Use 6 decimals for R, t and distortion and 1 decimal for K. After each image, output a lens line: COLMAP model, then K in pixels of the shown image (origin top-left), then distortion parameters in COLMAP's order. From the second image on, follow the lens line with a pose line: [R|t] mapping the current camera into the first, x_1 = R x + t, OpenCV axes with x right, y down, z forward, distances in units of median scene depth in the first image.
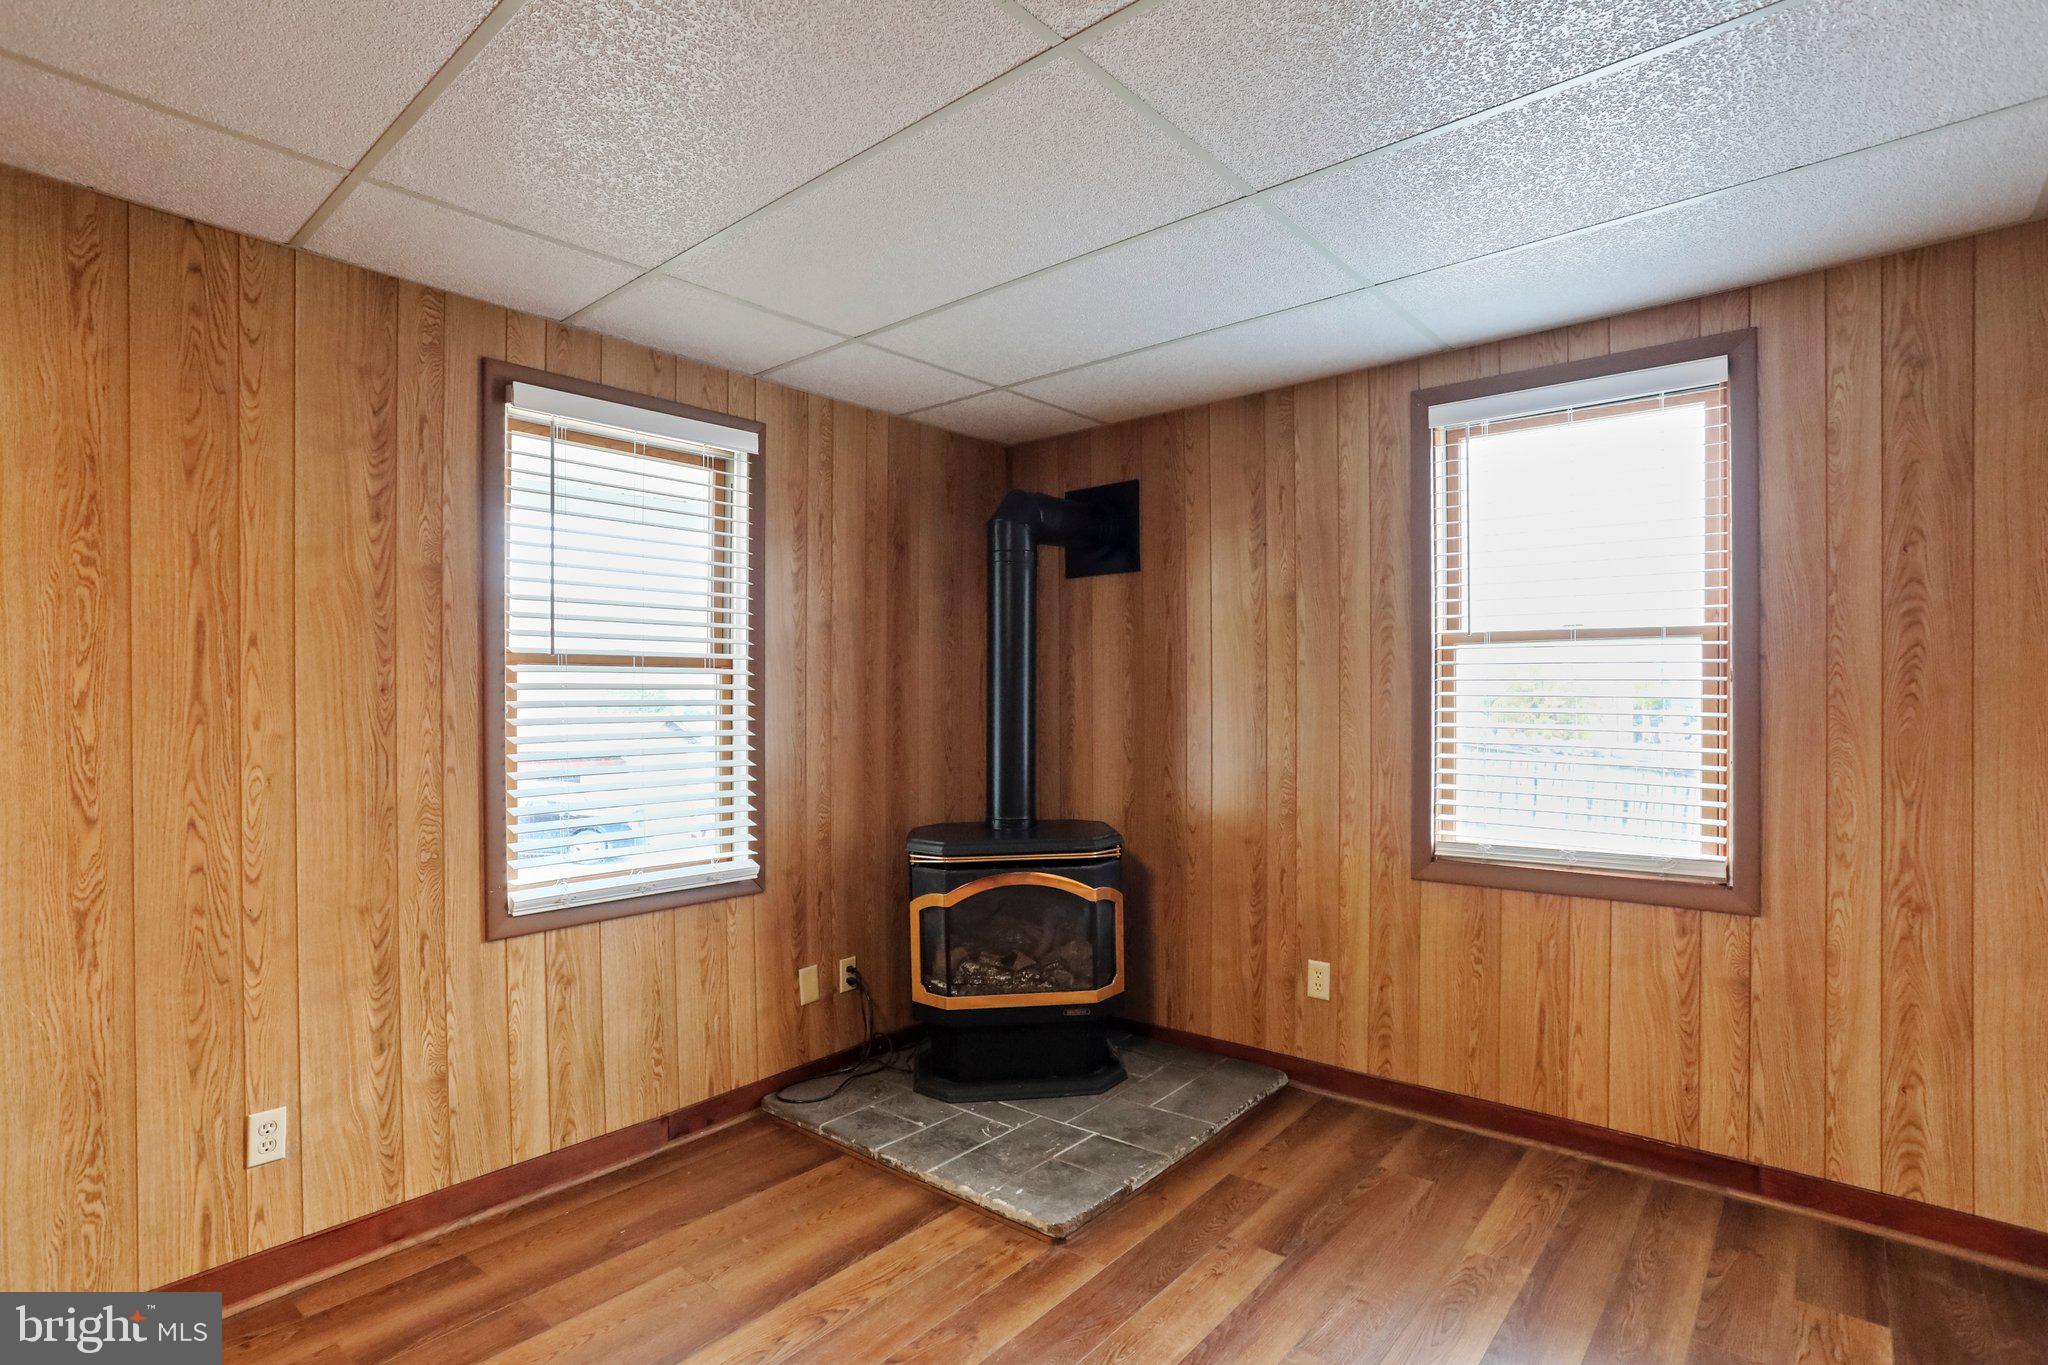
lens RADIAL K [[997.4, 0, 1014.1], [0, 997.4, 694.4], [0, 0, 1]] dist [-0.060114, 0.038860]
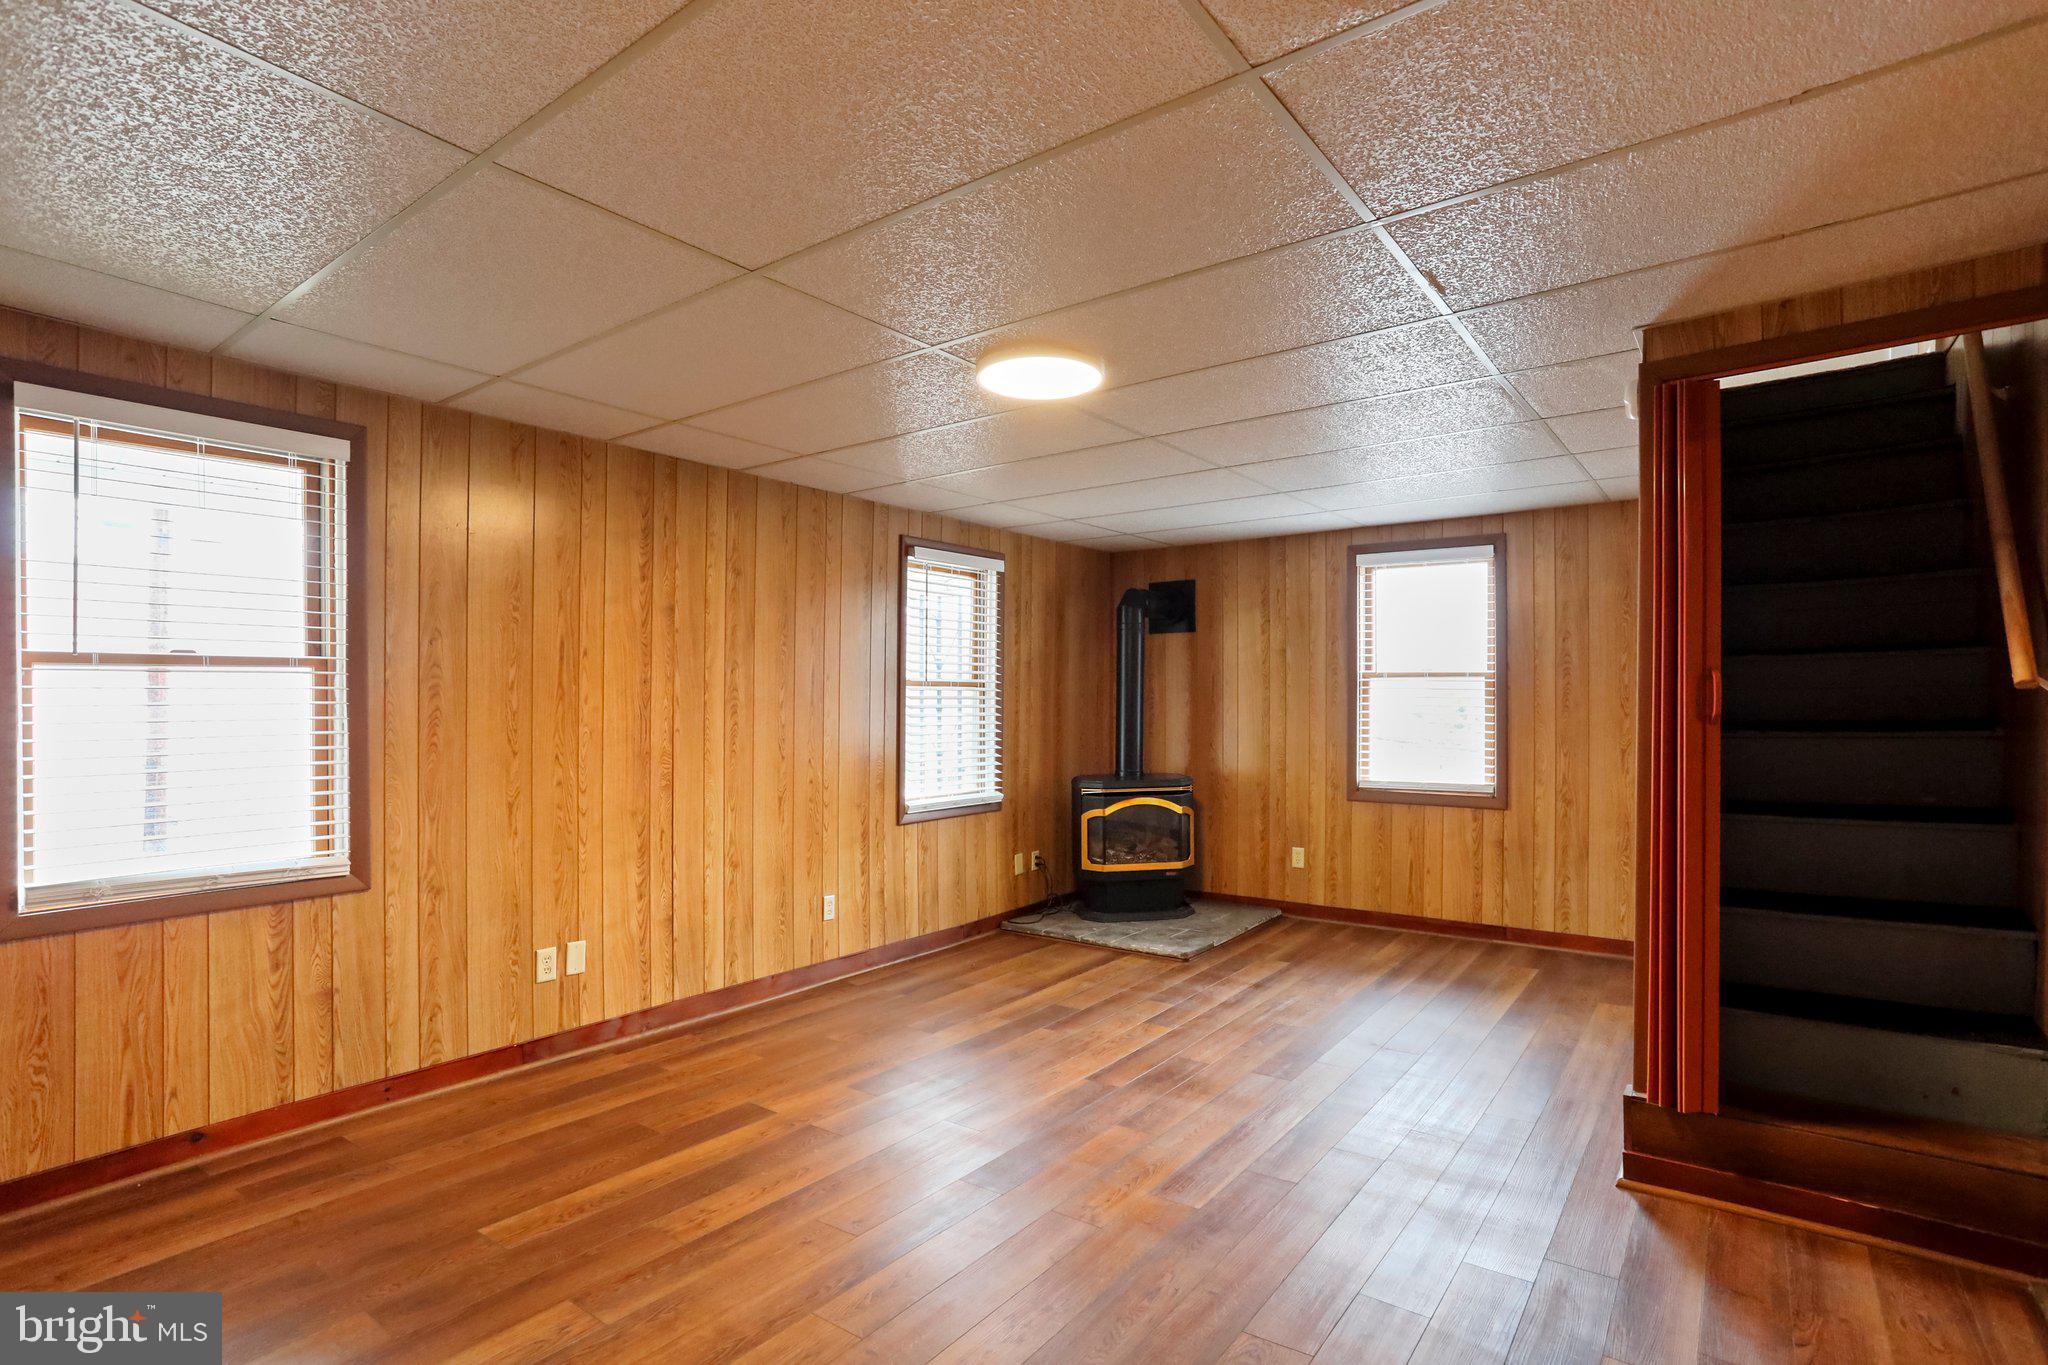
lens RADIAL K [[1006.8, 0, 1024.0], [0, 1006.8, 682.5], [0, 0, 1]] dist [-0.050317, 0.029631]
pose [[0.997559, 0.007681, 0.069402, -0.355759], [-0.006721, 0.999879, -0.014054, -0.009955], [-0.069501, 0.013553, 0.997490, -0.889390]]
